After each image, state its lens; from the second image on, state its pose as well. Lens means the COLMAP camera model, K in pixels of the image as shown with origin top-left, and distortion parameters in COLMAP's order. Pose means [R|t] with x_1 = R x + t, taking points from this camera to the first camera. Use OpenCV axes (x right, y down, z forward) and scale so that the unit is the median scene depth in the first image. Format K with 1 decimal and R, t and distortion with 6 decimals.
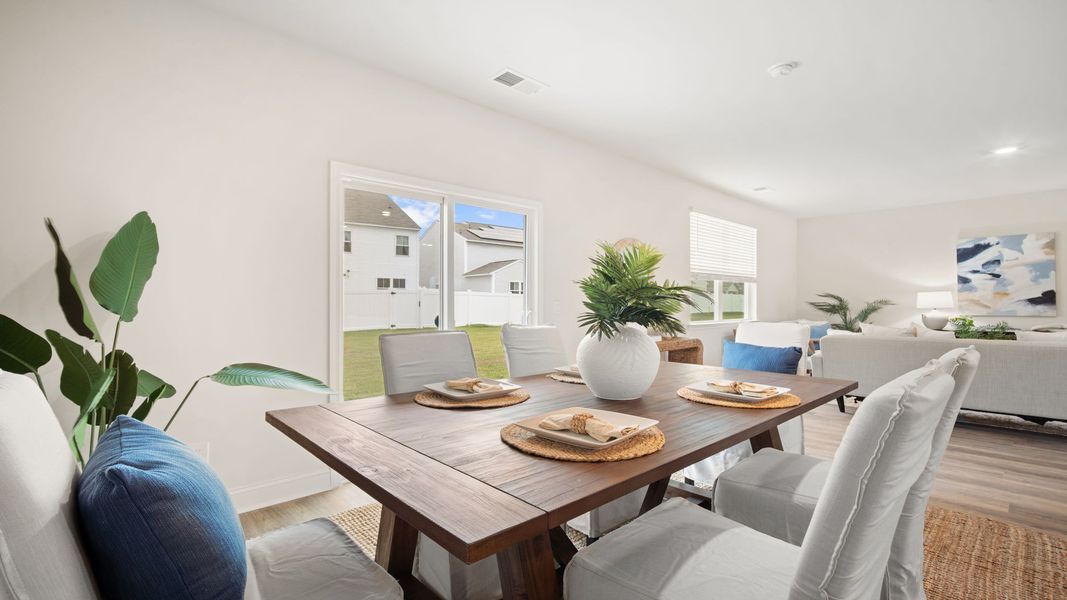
lens RADIAL K [[475.2, 0, 531.1], [0, 475.2, 299.4], [0, 0, 1]] dist [-0.013195, 0.004557]
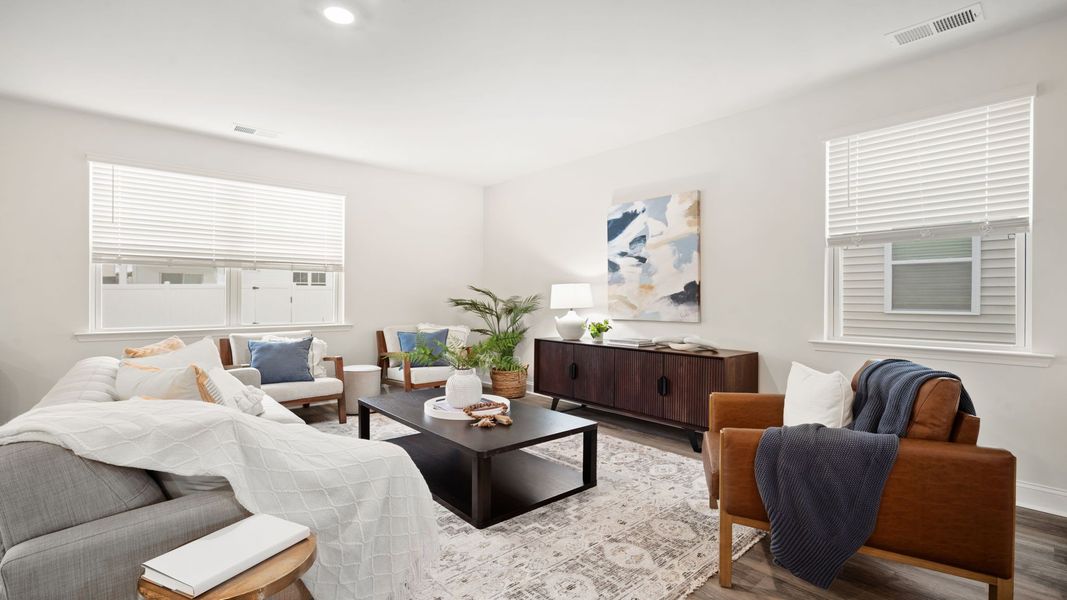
lens RADIAL K [[475.2, 0, 529.7], [0, 475.2, 298.4], [0, 0, 1]] dist [-0.013195, 0.004557]
pose [[0.999408, -0.001639, -0.034366, 0.850932], [0.001953, 0.999957, 0.009100, -0.002538], [0.034349, -0.009162, 0.999368, 0.329930]]
